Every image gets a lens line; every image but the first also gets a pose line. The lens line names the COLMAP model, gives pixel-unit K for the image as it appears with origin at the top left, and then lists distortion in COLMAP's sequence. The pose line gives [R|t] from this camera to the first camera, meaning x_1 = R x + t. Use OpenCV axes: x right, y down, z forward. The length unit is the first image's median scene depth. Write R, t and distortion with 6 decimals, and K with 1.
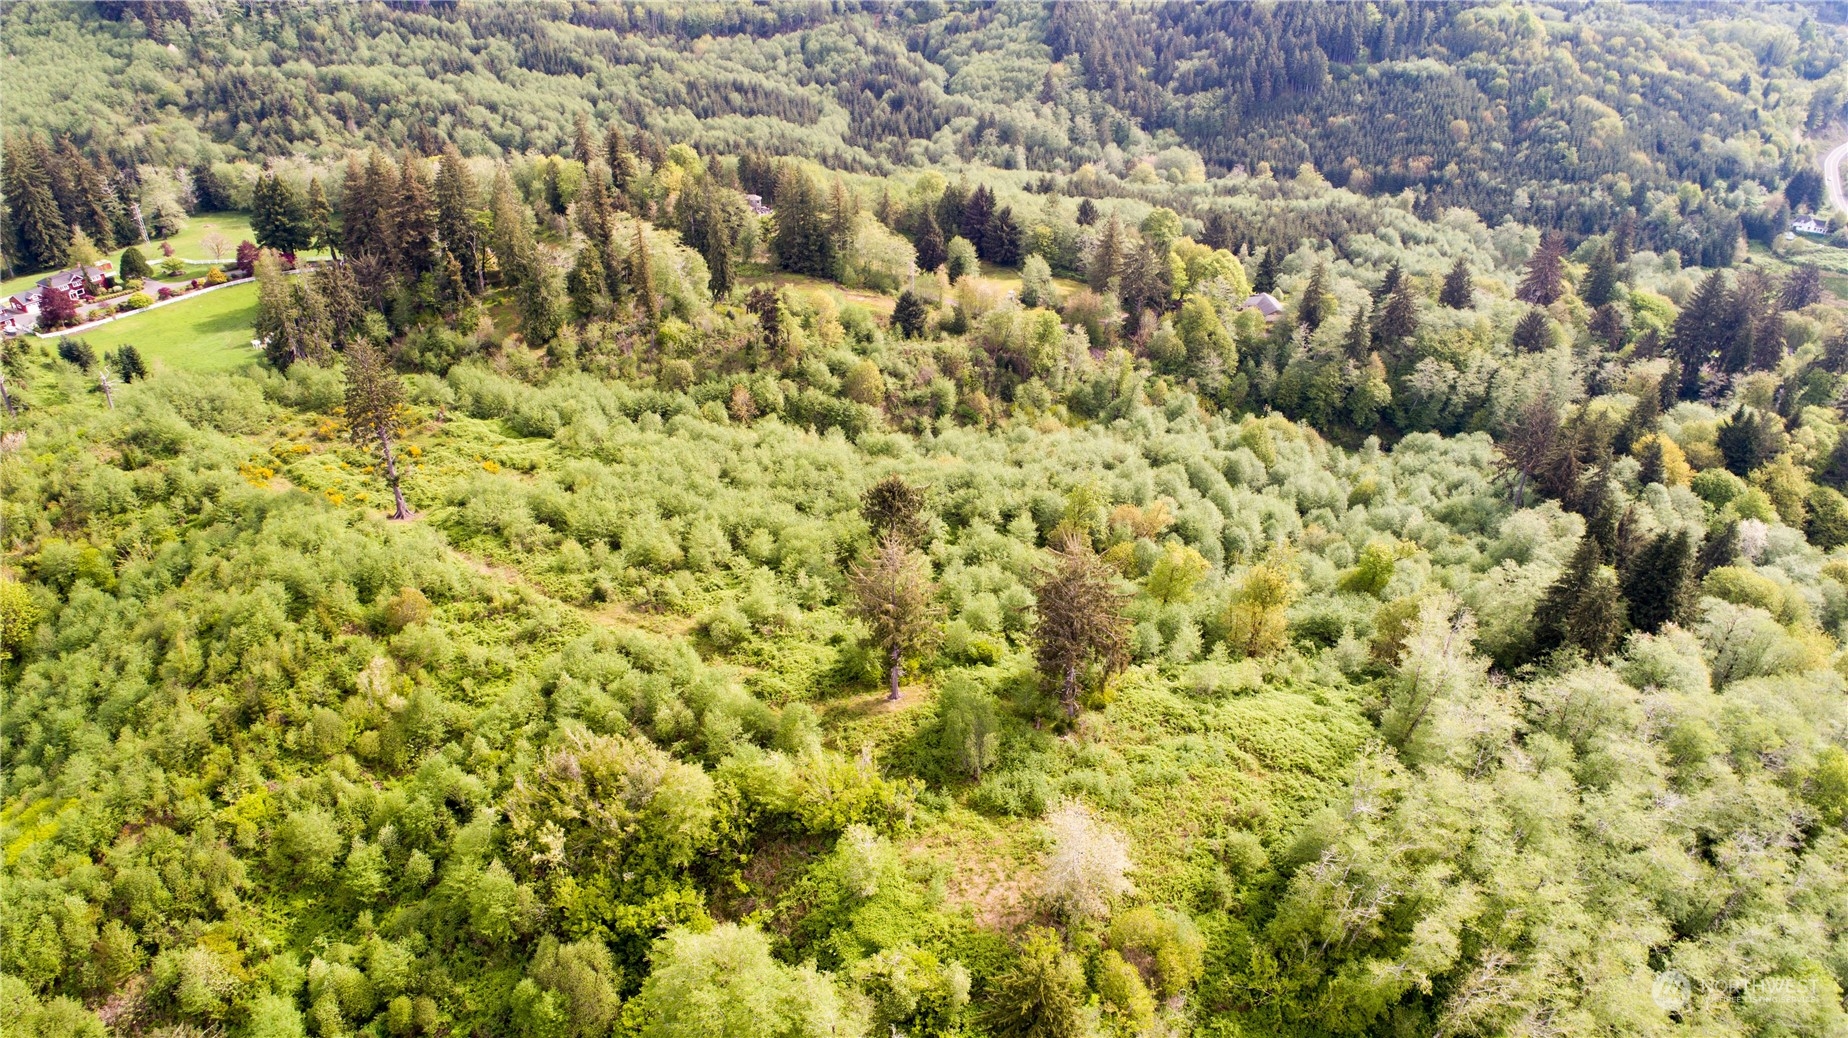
lens RADIAL K [[1237.5, 0, 922.7], [0, 1237.5, 518.6], [0, 0, 1]] dist [-0.016625, 0.007587]
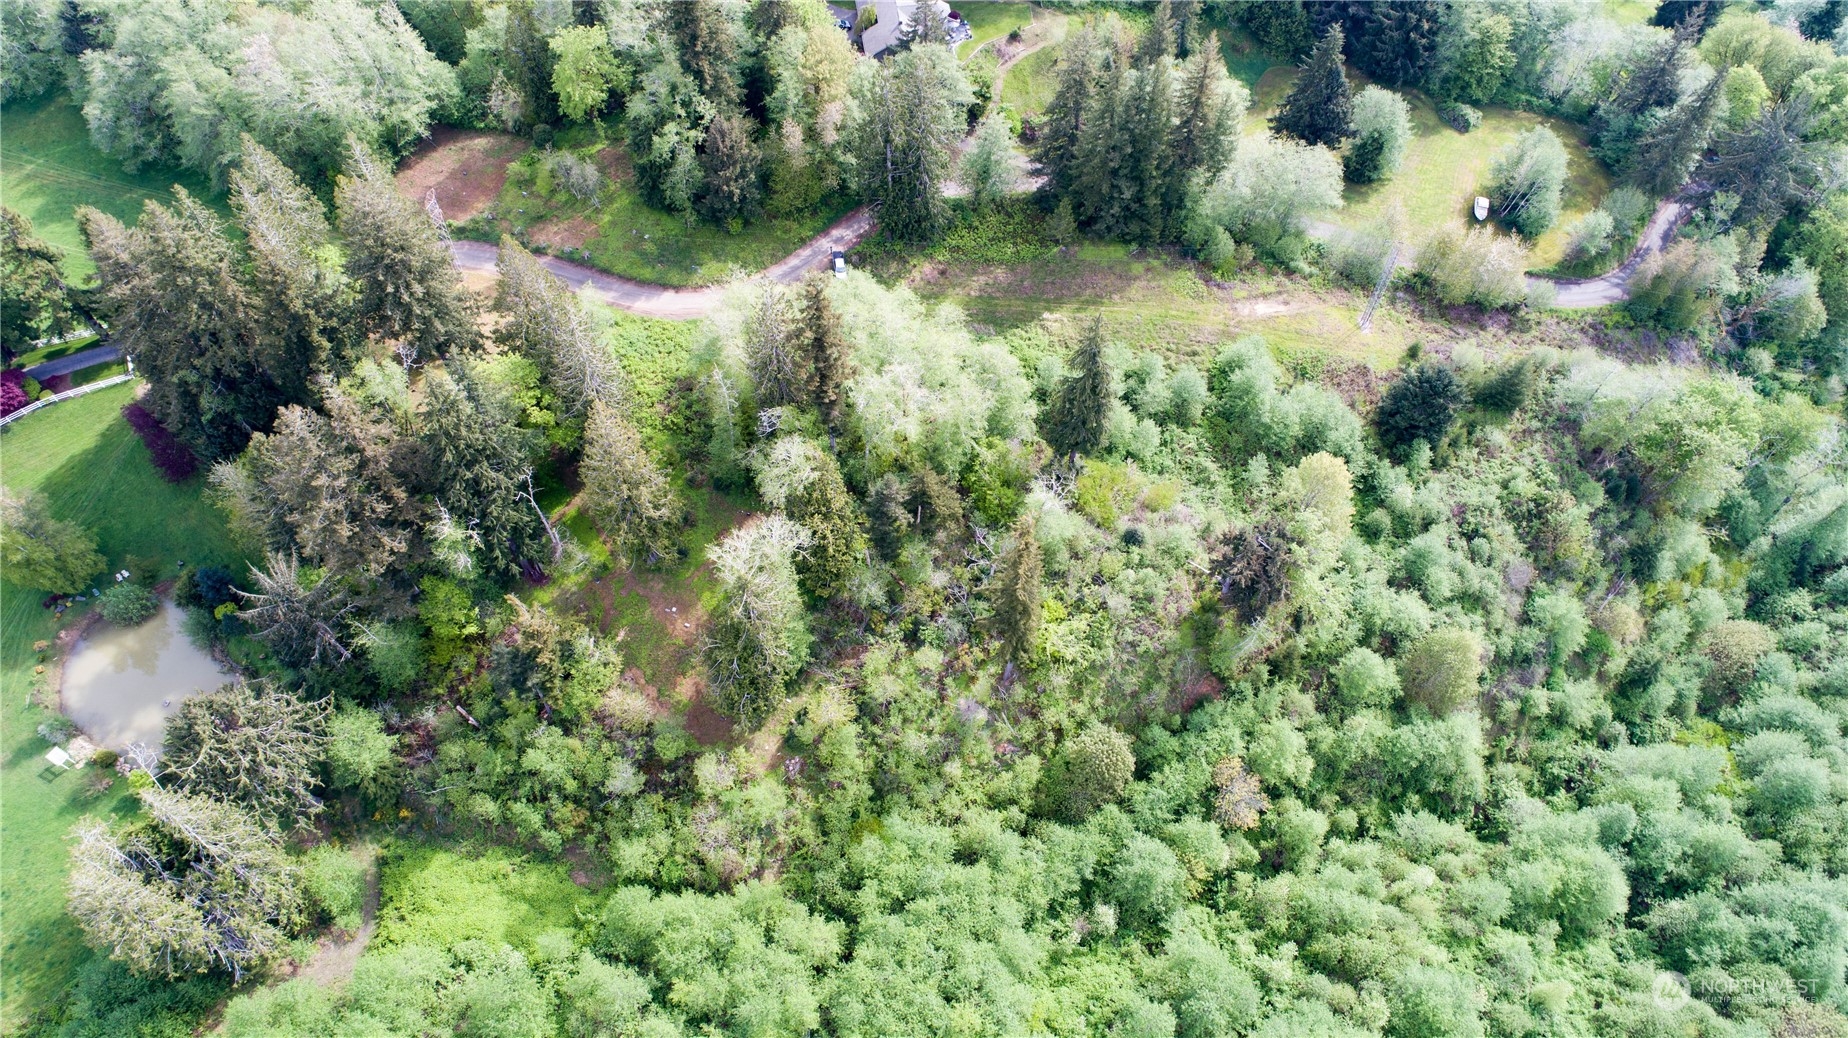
lens RADIAL K [[1237.5, 0, 916.6], [0, 1237.5, 524.2], [0, 0, 1]] dist [-0.016625, 0.007587]
pose [[0.984317, -0.148356, 0.095448, -0.291065], [0.088634, 0.883726, 0.459534, -0.403463], [-0.152525, -0.443867, 0.883016, 0.644394]]
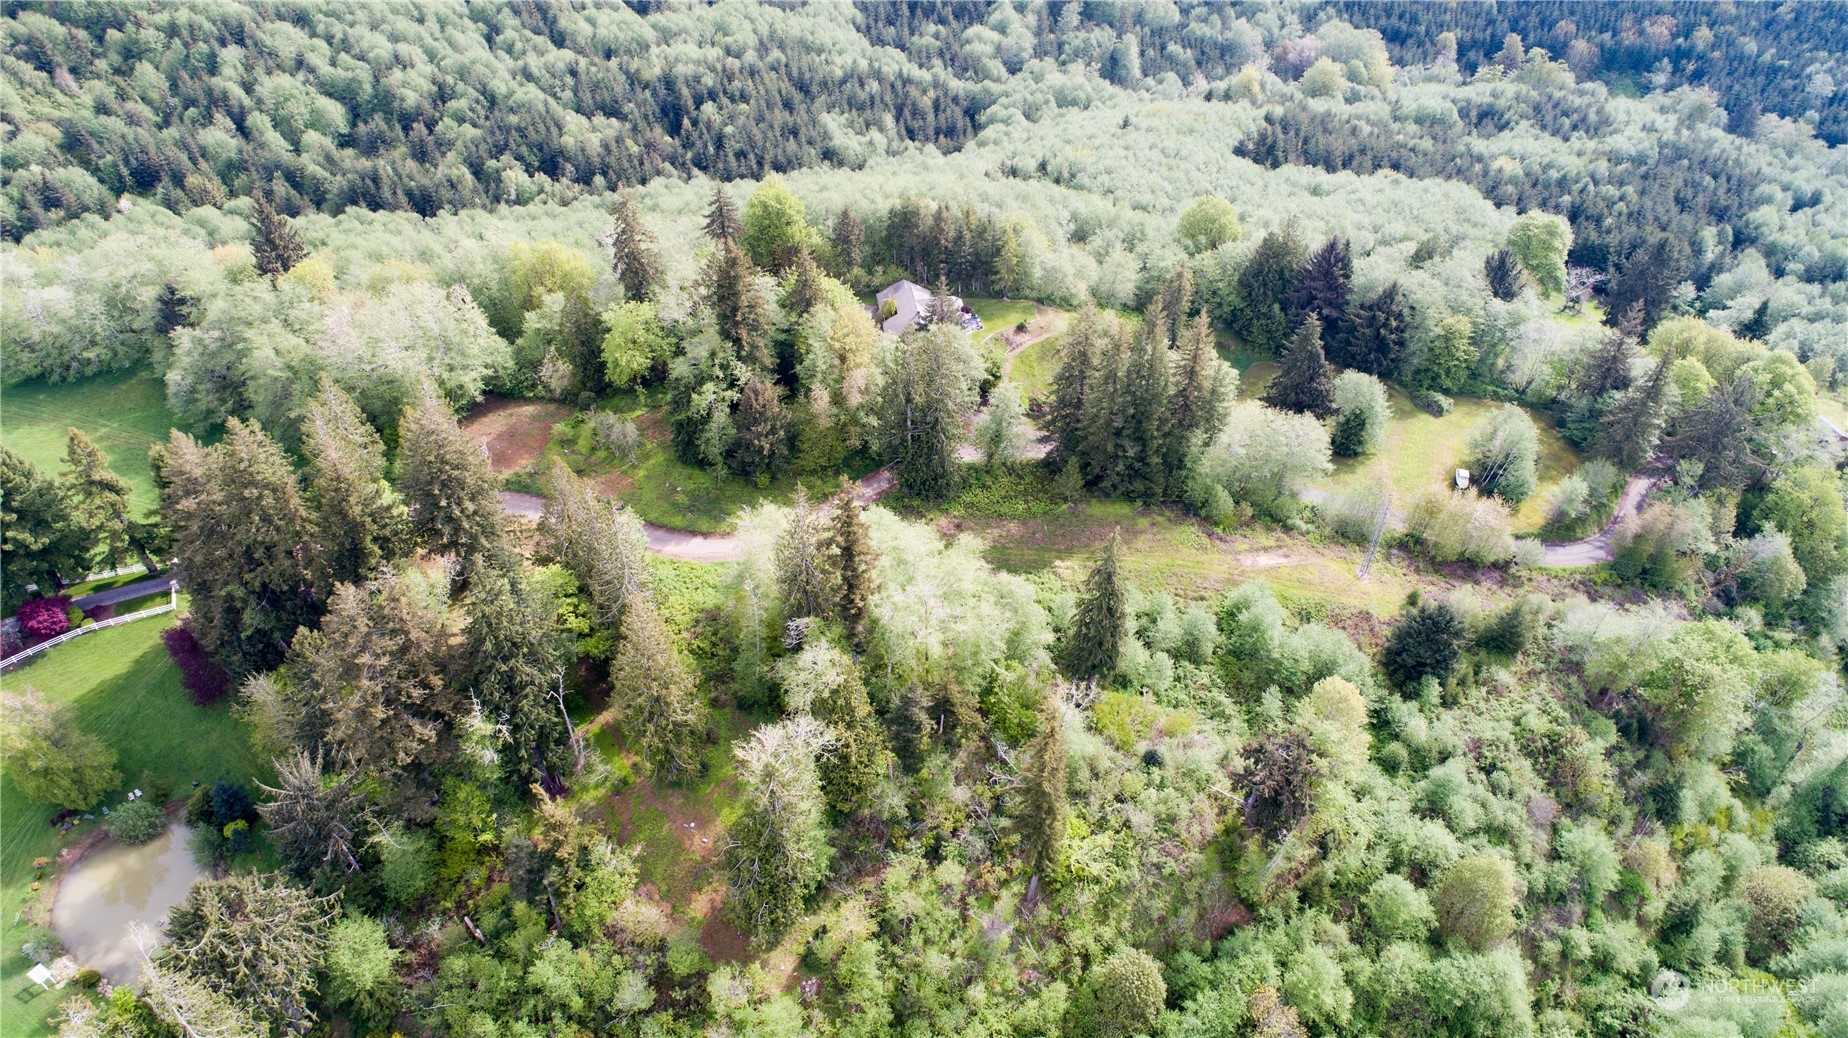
lens RADIAL K [[1237.5, 0, 917.9], [0, 1237.5, 521.2], [0, 0, 1]] dist [-0.016625, 0.007587]
pose [[0.984807, -0.109646, 0.134655, -0.307984], [0.081556, 0.976643, 0.198790, -0.364580], [-0.153307, -0.184788, 0.970747, 0.617282]]
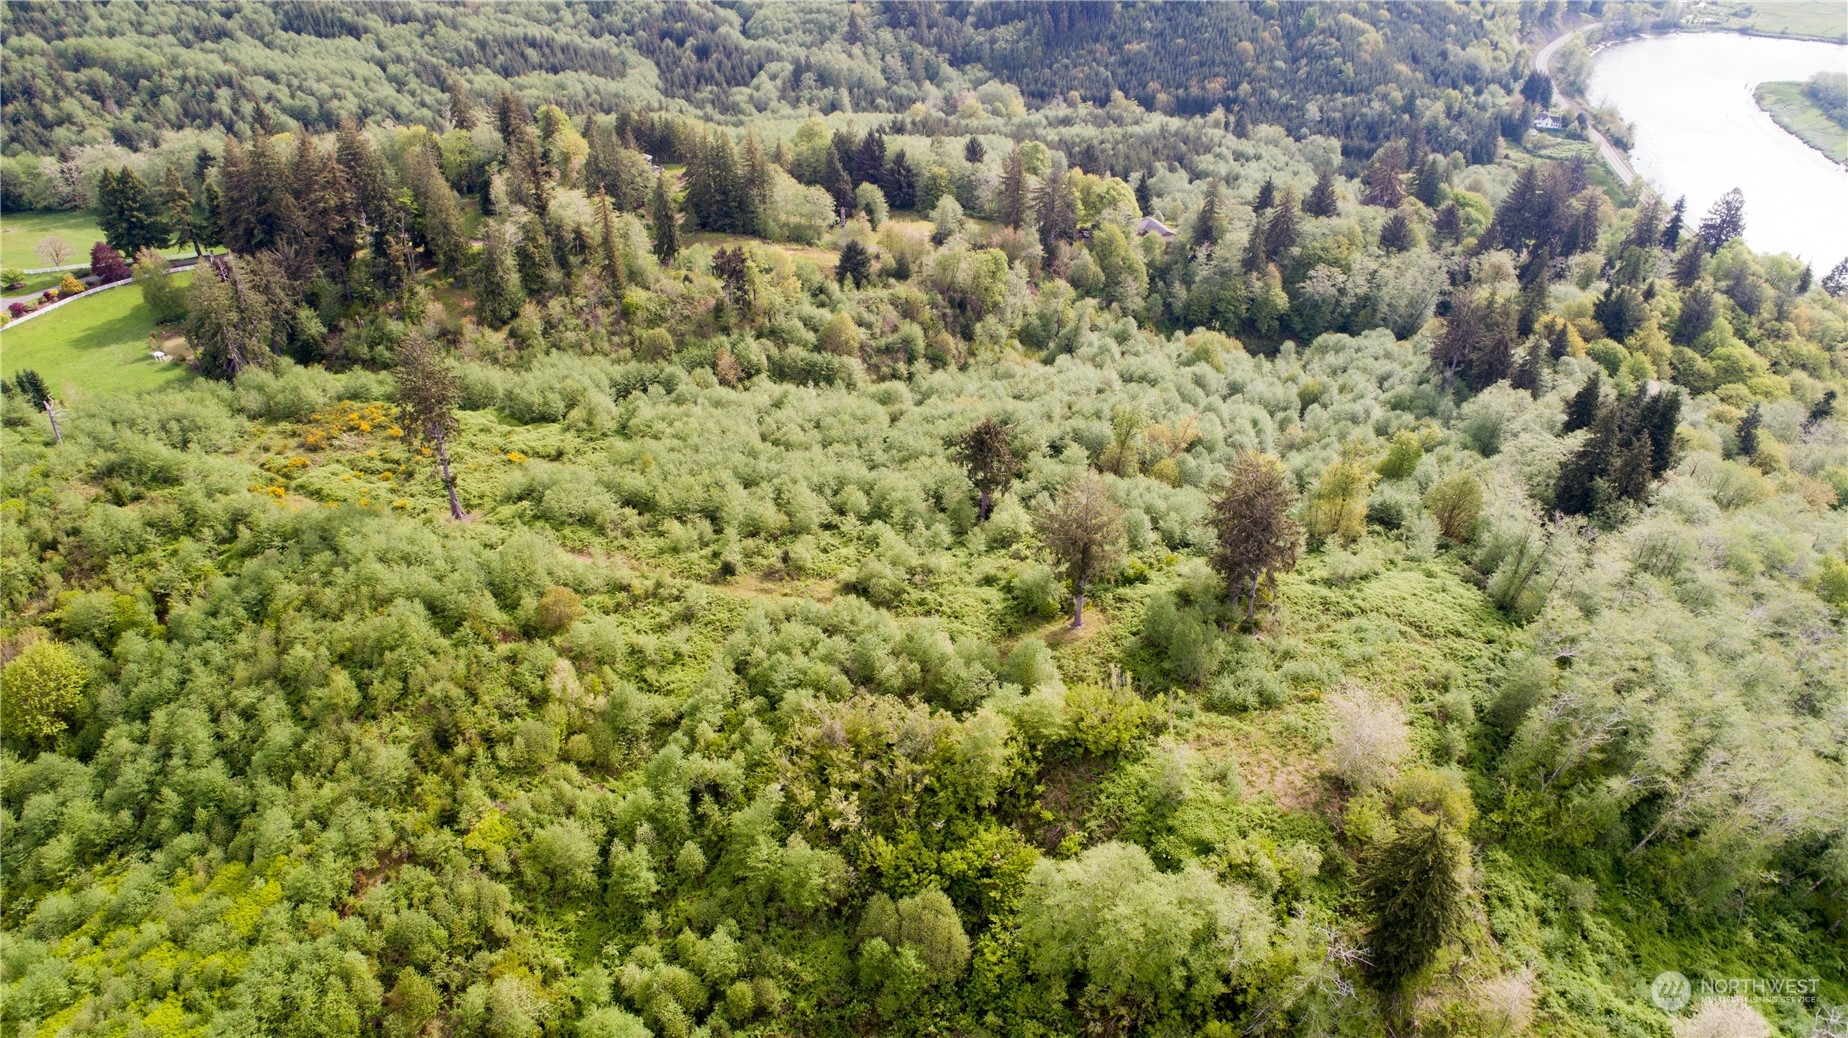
lens RADIAL K [[1237.5, 0, 922.2], [0, 1237.5, 518.9], [0, 0, 1]] dist [-0.016625, 0.007587]
pose [[0.971332, -0.123888, 0.202895, -0.207380], [0.114867, 0.991818, 0.055697, -0.010383], [-0.208135, -0.030795, 0.977615, 0.002754]]
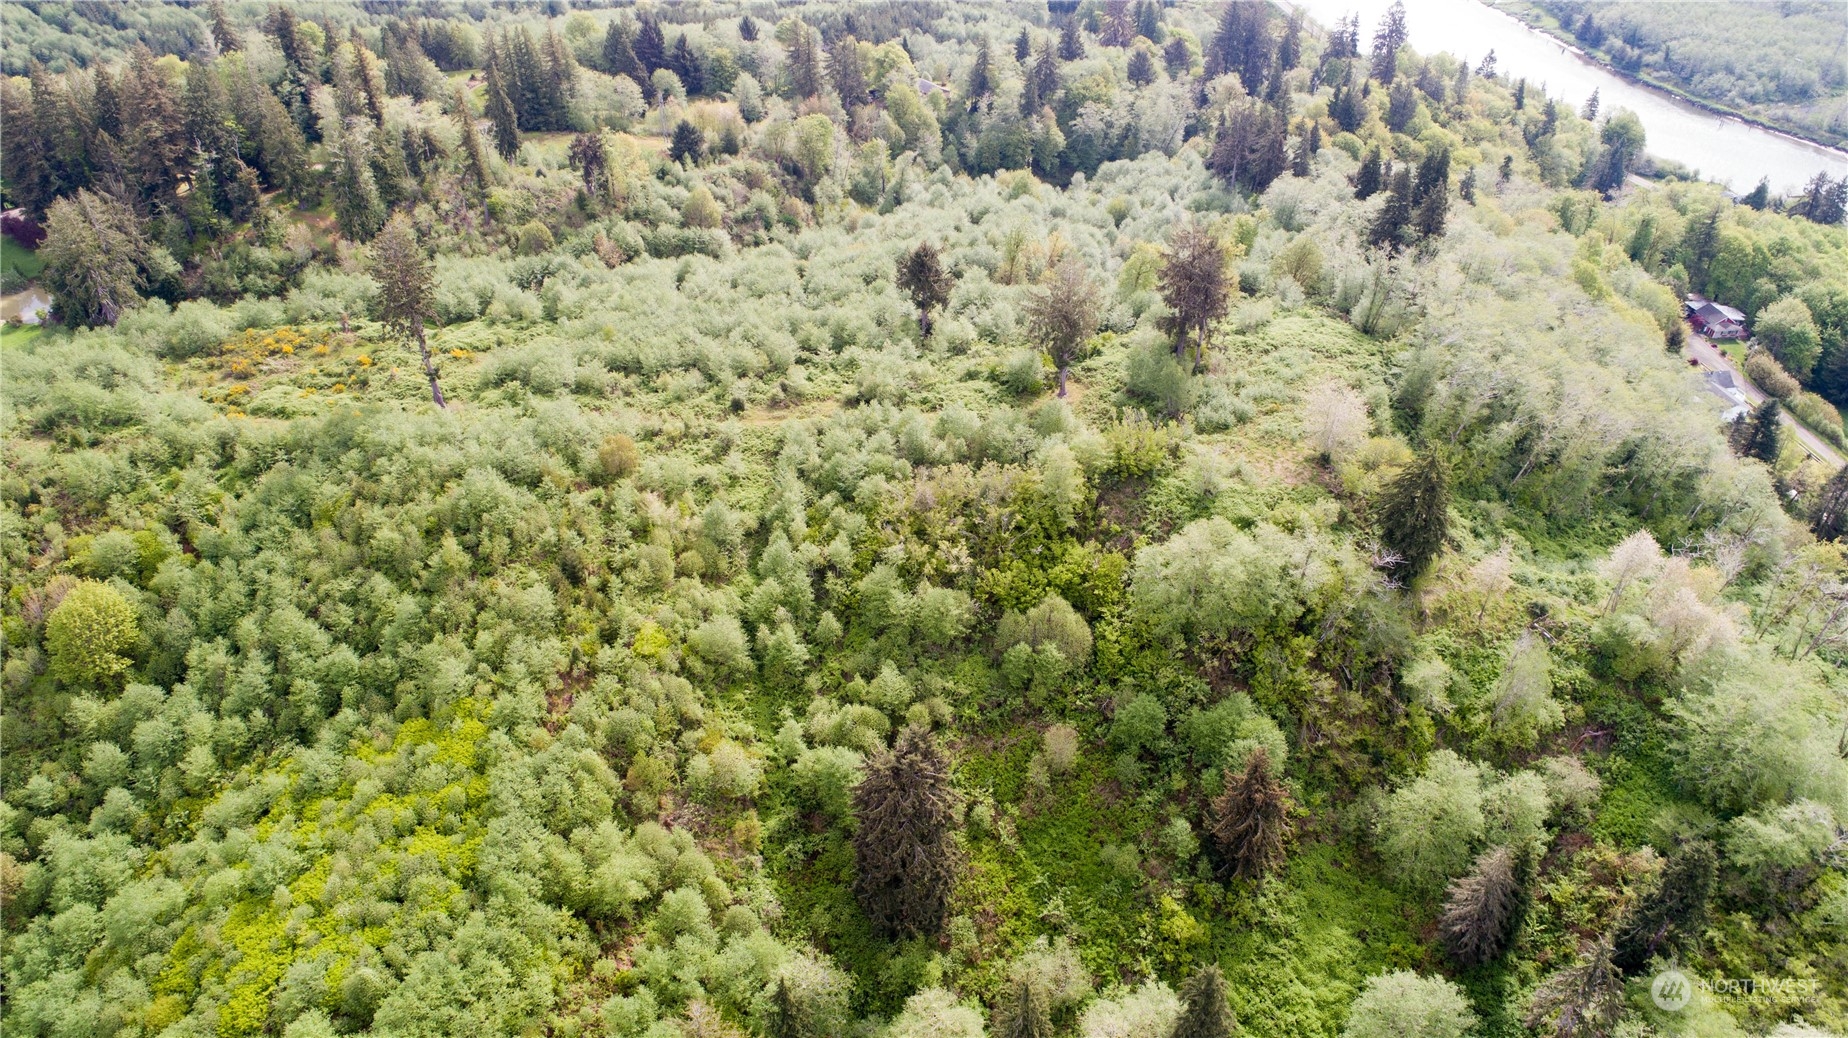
lens RADIAL K [[1237.5, 0, 922.2], [0, 1237.5, 519.0], [0, 0, 1]] dist [-0.016625, 0.007587]
pose [[0.857502, -0.311032, 0.409816, -0.402800], [0.262935, 0.949619, 0.170553, 0.009457], [-0.442217, -0.038495, 0.896082, -0.025923]]
